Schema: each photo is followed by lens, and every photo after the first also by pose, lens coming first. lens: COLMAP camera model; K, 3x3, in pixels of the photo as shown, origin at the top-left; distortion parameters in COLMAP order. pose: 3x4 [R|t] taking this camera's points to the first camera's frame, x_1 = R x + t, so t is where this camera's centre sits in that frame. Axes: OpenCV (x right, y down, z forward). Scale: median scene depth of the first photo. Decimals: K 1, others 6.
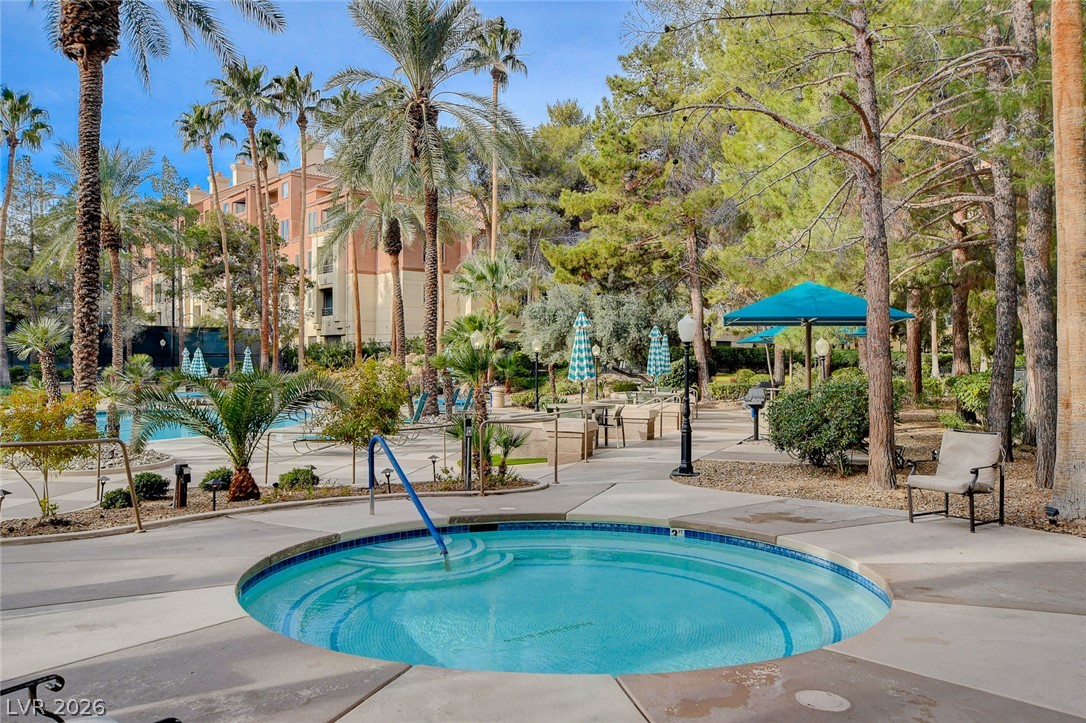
lens RADIAL K [[922.4, 0, 542.5], [0, 922.4, 348.1], [0, 0, 1]] dist [0.046548, -0.003034]
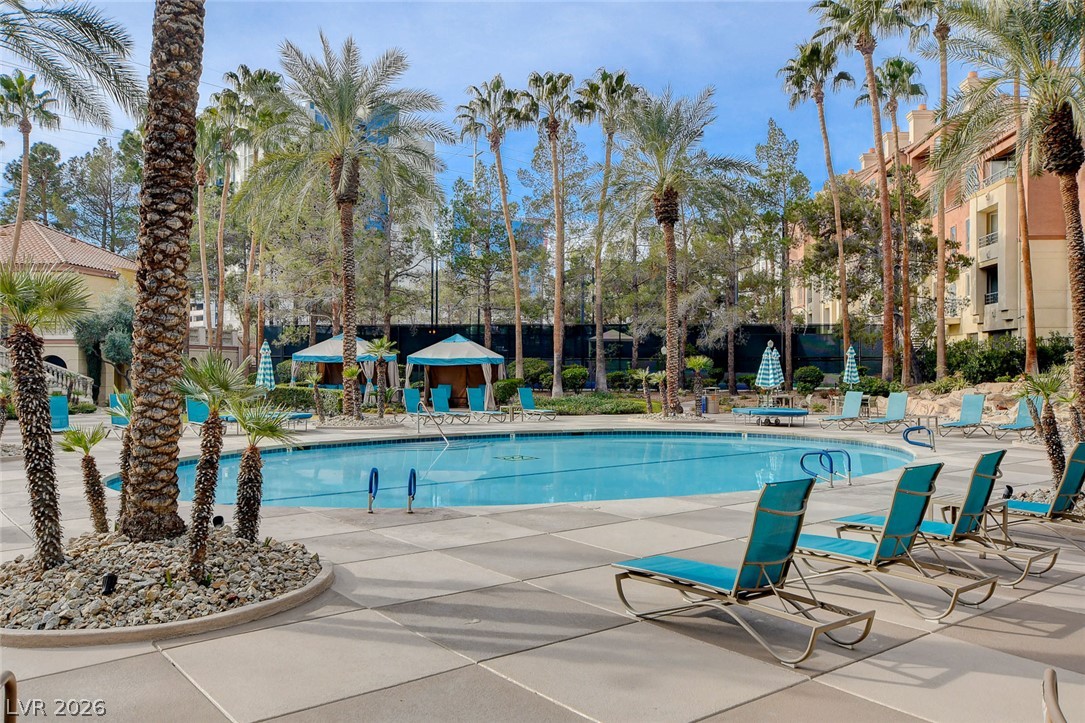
lens RADIAL K [[921.6, 0, 542.0], [0, 921.6, 348.1], [0, 0, 1]] dist [0.046548, -0.003034]
pose [[0.749334, -0.015255, -0.662016, -0.017098], [0.009567, 0.999880, -0.012211, 0.005906], [0.662123, 0.002817, 0.749390, 0.255699]]
